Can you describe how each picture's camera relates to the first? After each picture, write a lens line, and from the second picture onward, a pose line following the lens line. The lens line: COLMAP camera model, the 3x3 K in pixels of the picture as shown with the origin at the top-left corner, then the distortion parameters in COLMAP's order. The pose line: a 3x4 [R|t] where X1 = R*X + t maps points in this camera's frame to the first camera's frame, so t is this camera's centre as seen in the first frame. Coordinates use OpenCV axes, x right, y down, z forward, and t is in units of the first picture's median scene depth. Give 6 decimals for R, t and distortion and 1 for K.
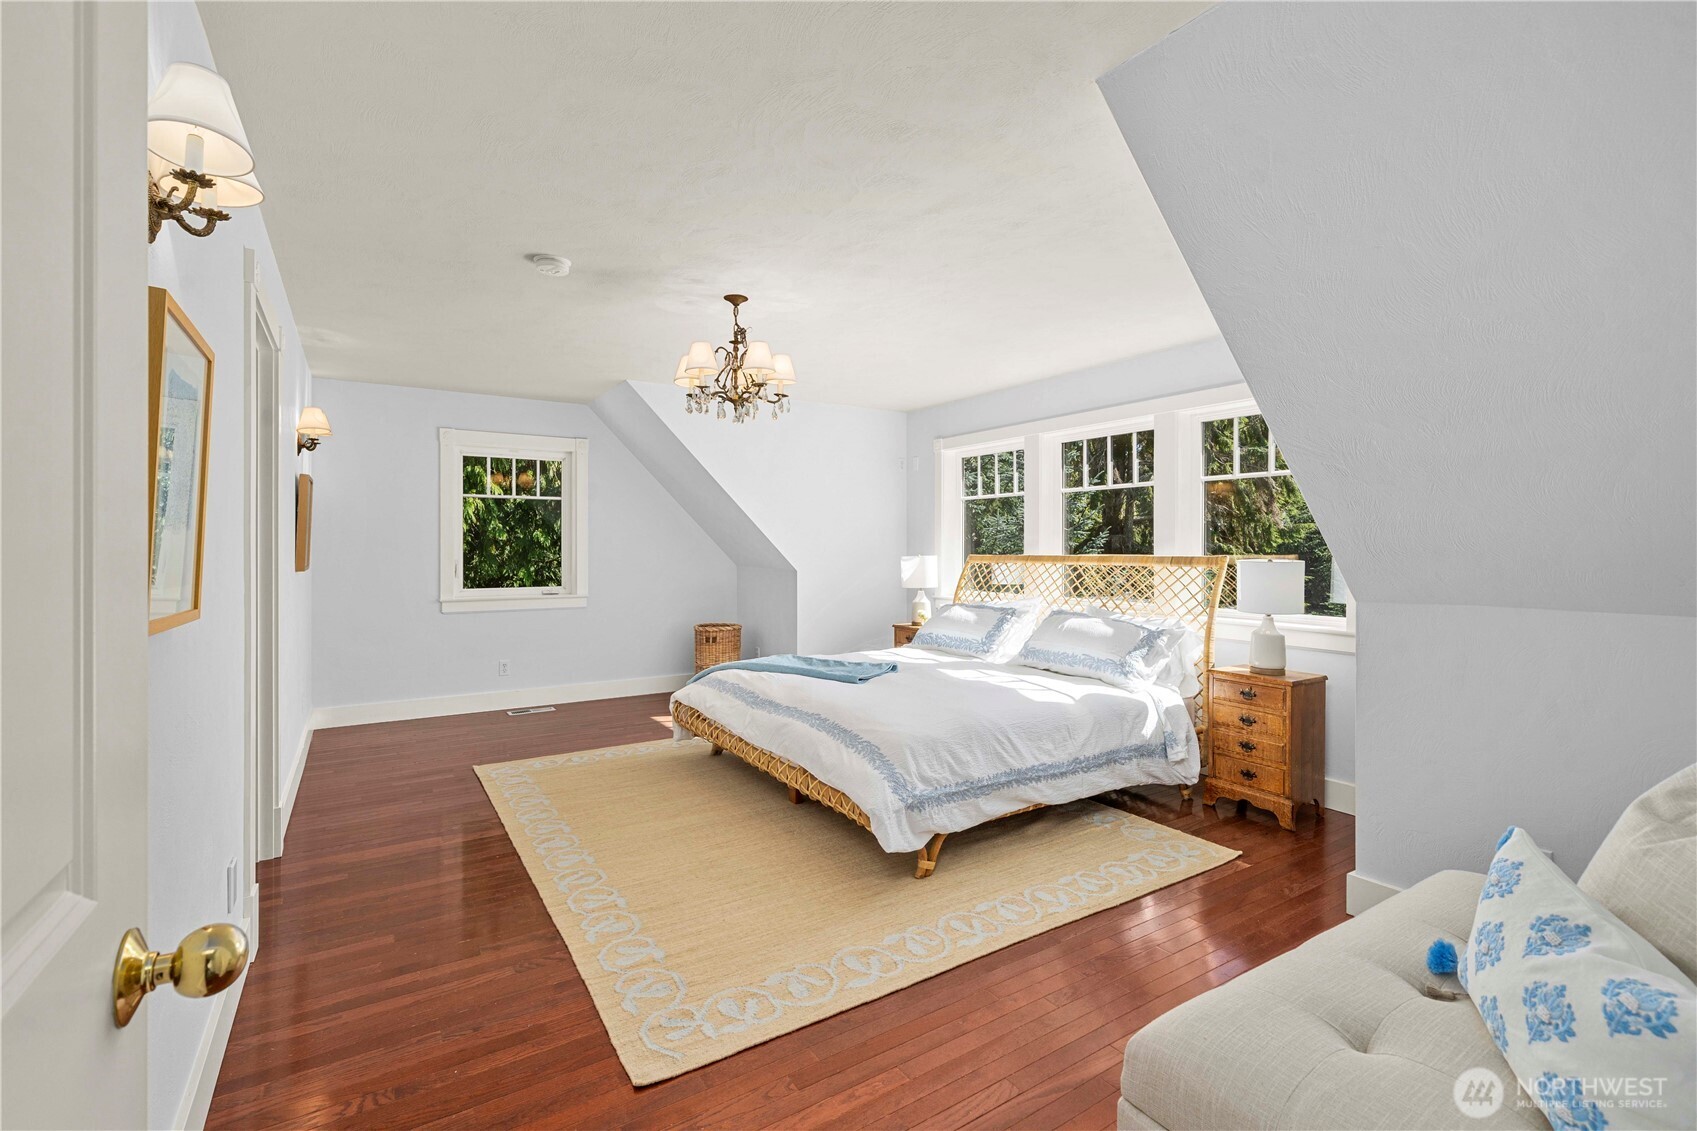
lens RADIAL K [[773.3, 0, 847.7], [0, 773.3, 550.7], [0, 0, 1]] dist [0.002488, 0.000030]
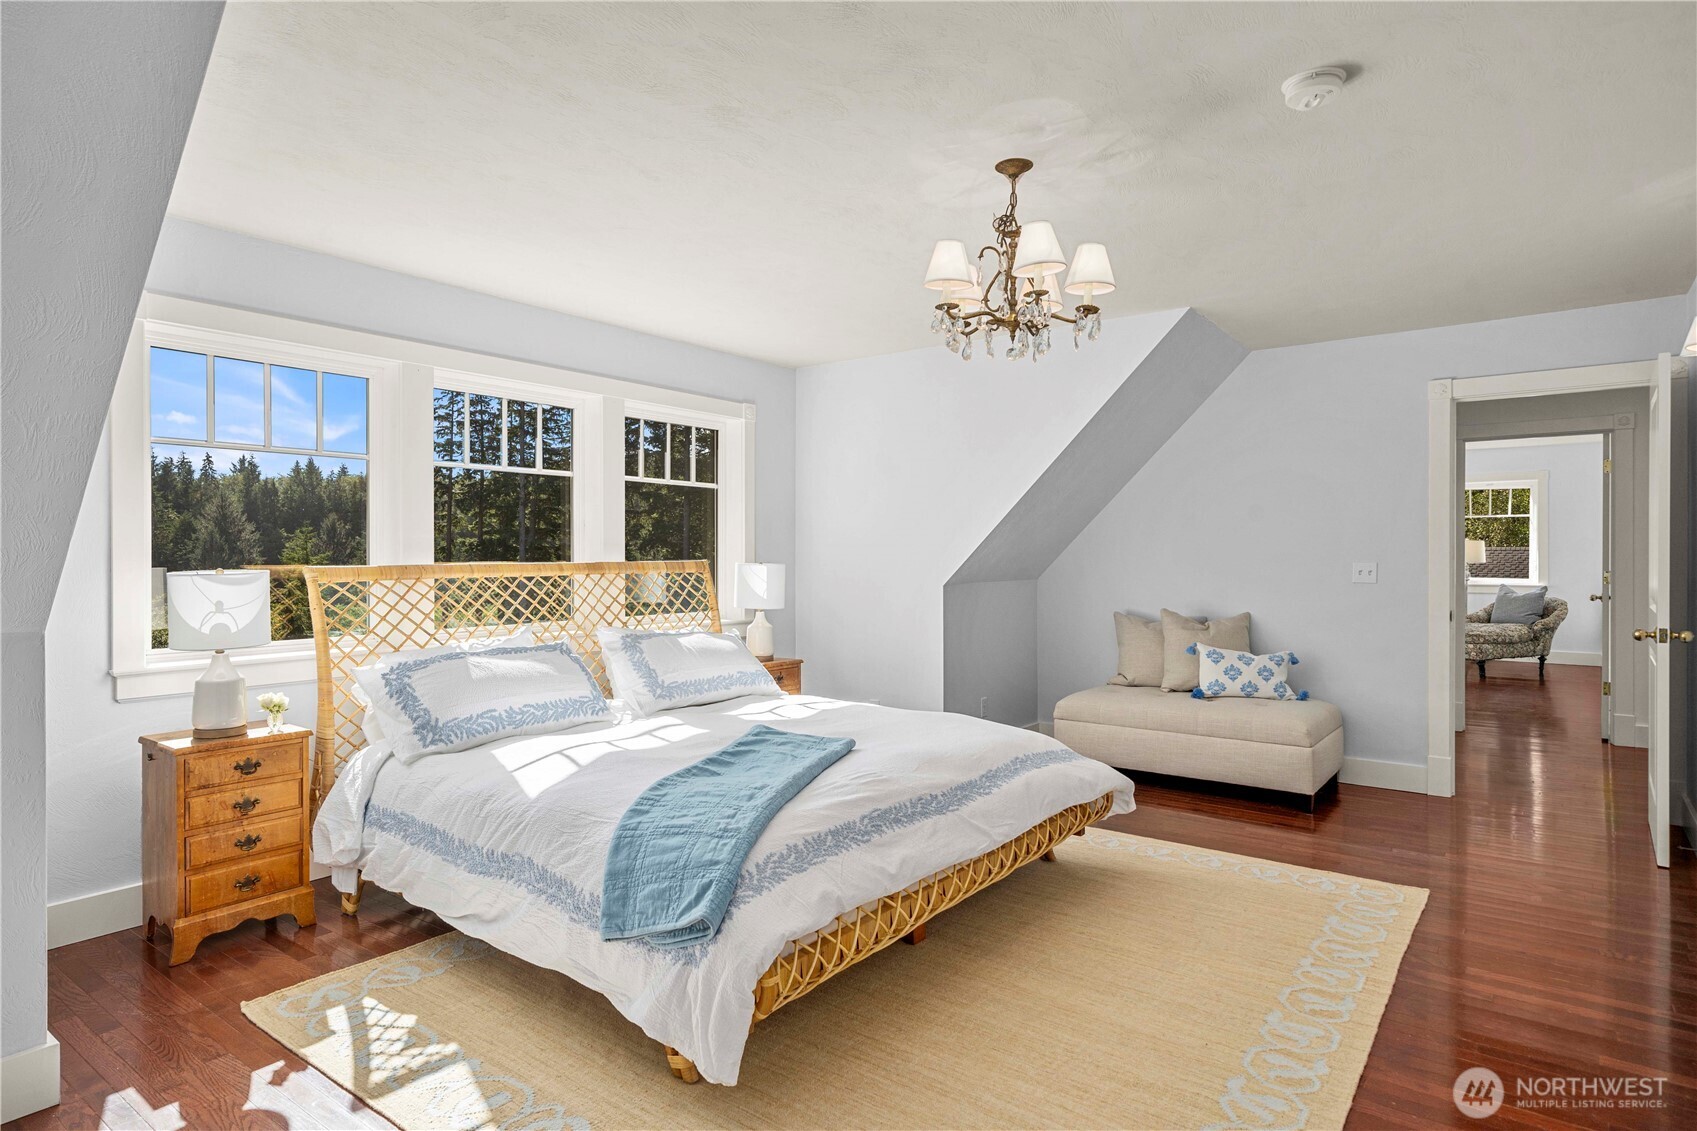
lens RADIAL K [[935.9, 0, 845.0], [0, 935.9, 562.4], [0, 0, 1]] dist [0.020817, -0.000096]
pose [[-0.356881, -0.009407, 0.934102, -0.652679], [0.005108, 0.999915, 0.012021, -0.004741], [-0.934136, 0.009061, -0.356803, 1.110194]]
